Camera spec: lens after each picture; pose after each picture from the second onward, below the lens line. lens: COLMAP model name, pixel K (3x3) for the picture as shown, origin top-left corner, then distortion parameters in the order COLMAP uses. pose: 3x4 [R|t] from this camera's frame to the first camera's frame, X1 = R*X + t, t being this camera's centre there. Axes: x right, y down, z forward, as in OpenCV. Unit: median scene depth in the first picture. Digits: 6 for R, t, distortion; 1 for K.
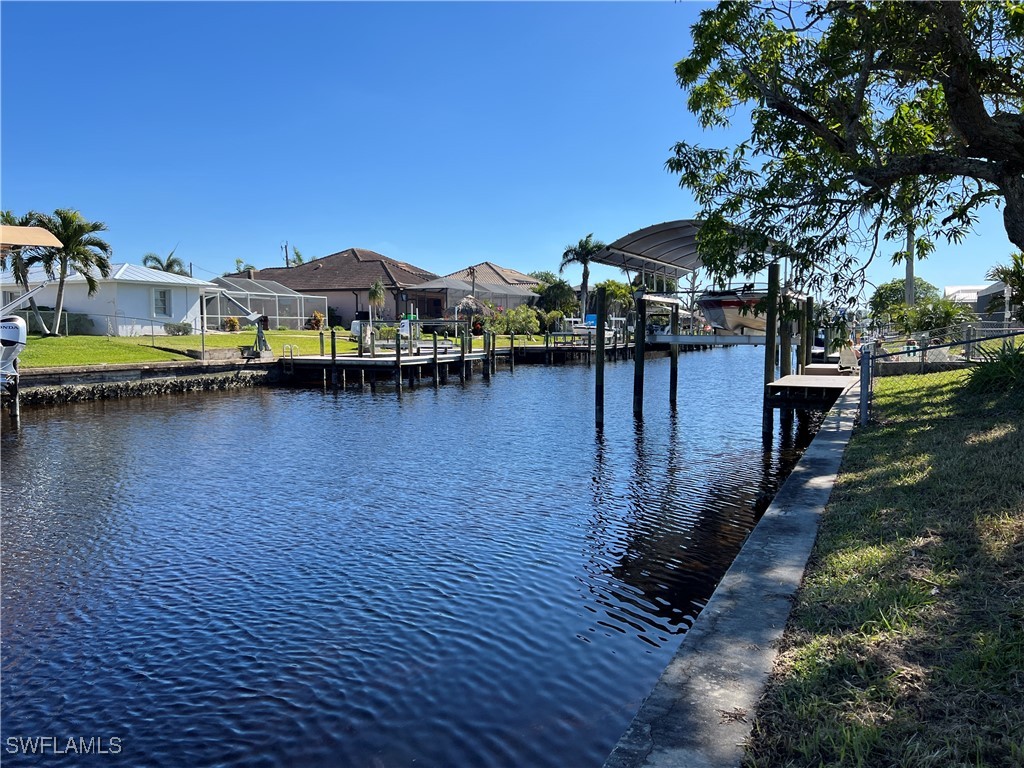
lens RADIAL K [[745.4, 0, 509.3], [0, 745.4, 387.4], [0, 0, 1]] dist [0.026895, -0.042062]
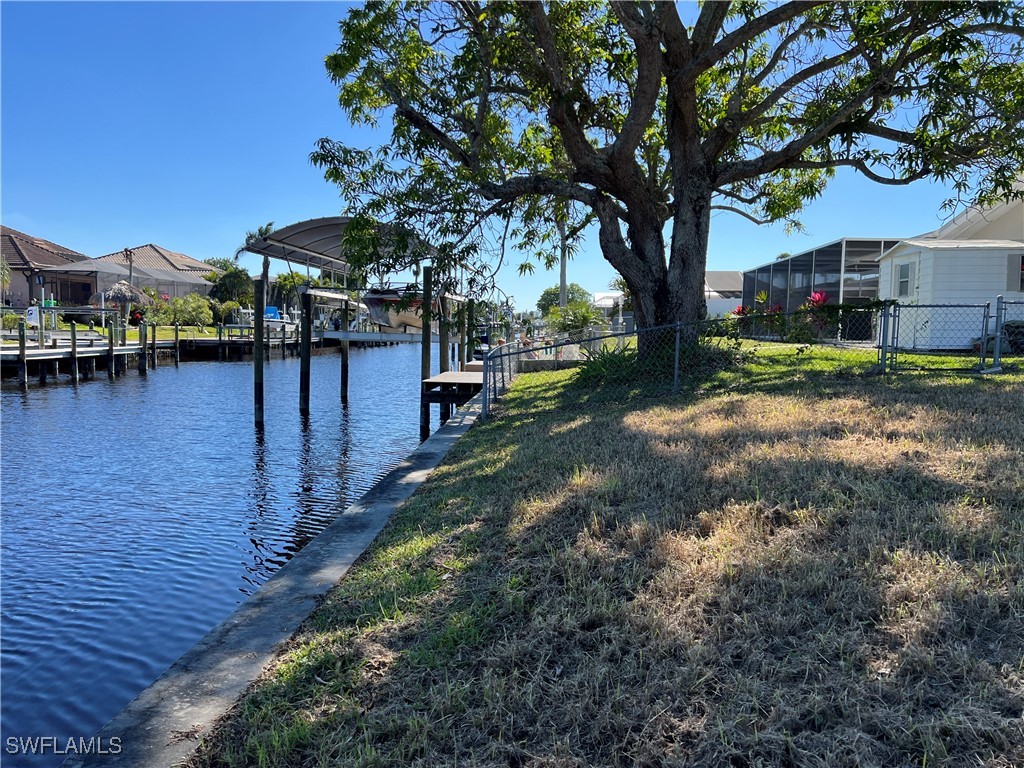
lens RADIAL K [[745.4, 0, 514.9], [0, 745.4, 392.1], [0, 0, 1]] dist [0.026895, -0.042062]
pose [[0.916298, -0.013394, 0.400272, 0.023407], [0.007884, 0.999850, 0.015409, -0.001519], [-0.400419, -0.010963, 0.916267, -0.004693]]
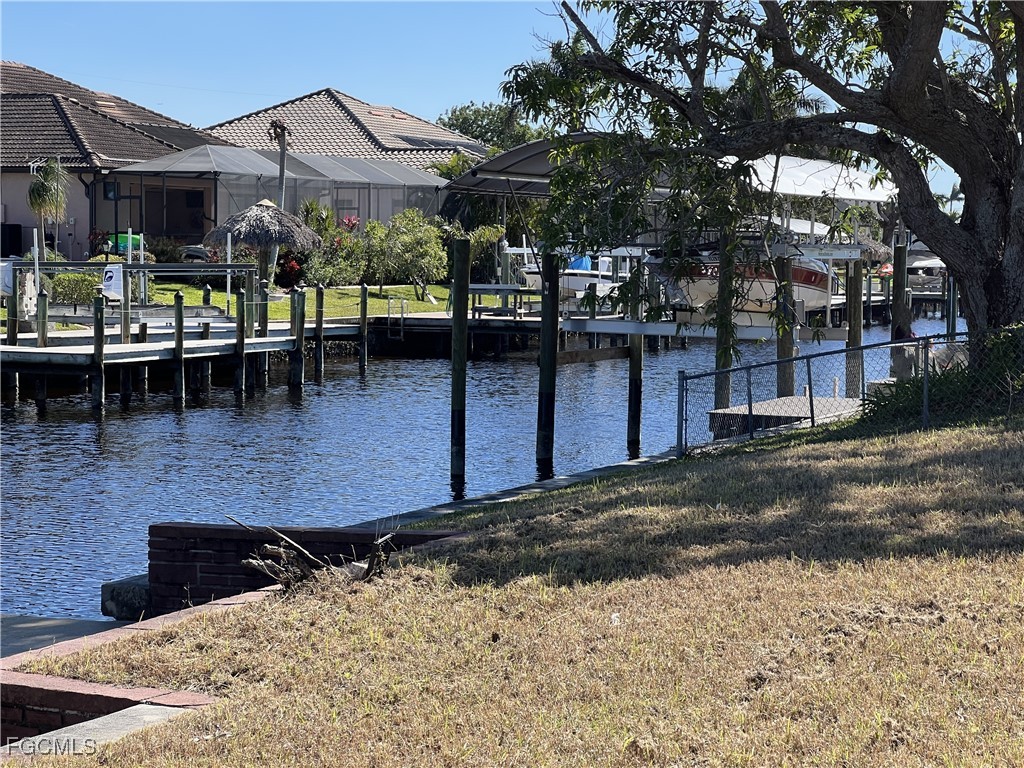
lens RADIAL K [[2217.2, 0, 513.2], [0, 2217.2, 383.3], [0, 0, 1]] dist [0.063214, 0.000000]
pose [[0.999019, 0.013108, 0.042289, 0.054037], [-0.012430, 0.999791, -0.016257, 0.002393], [-0.042494, 0.015716, 0.998973, -0.416828]]
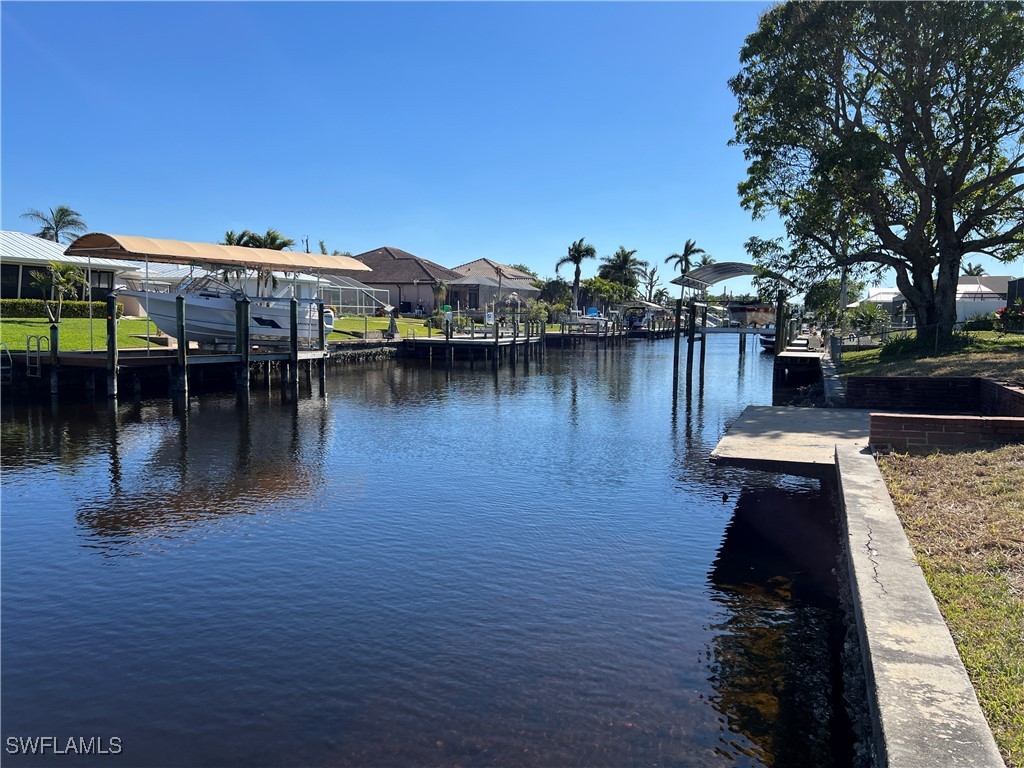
lens RADIAL K [[745.4, 0, 516.4], [0, 745.4, 378.0], [0, 0, 1]] dist [0.026895, -0.042062]
pose [[0.996023, 0.010327, 0.088492, -0.236644], [-0.010715, 0.999935, 0.003901, 0.026920], [-0.088446, -0.004834, 0.996069, -0.399192]]
